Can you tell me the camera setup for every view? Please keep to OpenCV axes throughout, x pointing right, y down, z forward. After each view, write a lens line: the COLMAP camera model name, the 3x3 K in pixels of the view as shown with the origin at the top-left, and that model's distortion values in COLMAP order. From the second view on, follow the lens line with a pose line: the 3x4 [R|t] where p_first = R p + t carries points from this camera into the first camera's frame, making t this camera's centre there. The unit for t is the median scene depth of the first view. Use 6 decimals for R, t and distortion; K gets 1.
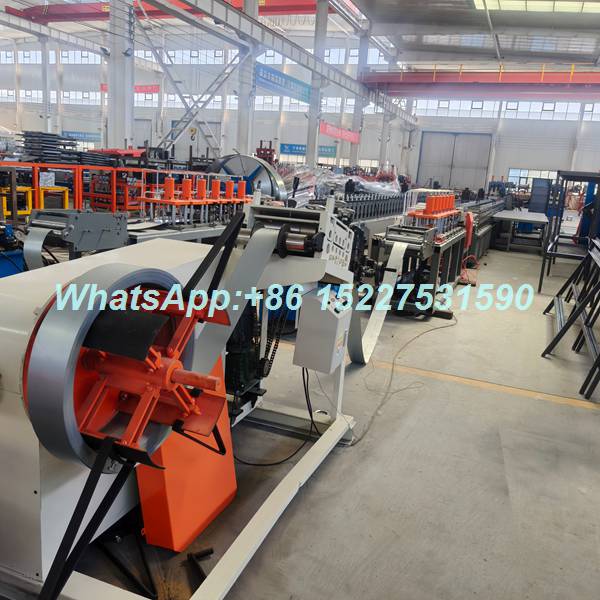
lens RADIAL K [[568.7, 0, 300.0], [0, 568.7, 300.0], [0, 0, 1]] dist [-0.067589, 0.124285]
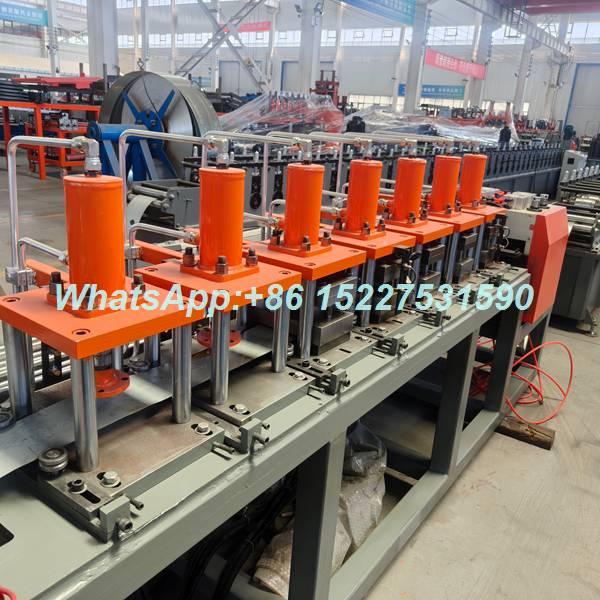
lens RADIAL K [[568.7, 0, 300.0], [0, 568.7, 300.0], [0, 0, 1]] dist [-0.067589, 0.124285]
pose [[0.972454, 0.061041, -0.224959, 0.037648], [-0.041443, 0.995003, 0.090835, -0.020132], [0.229380, -0.079010, 0.970125, 0.106108]]
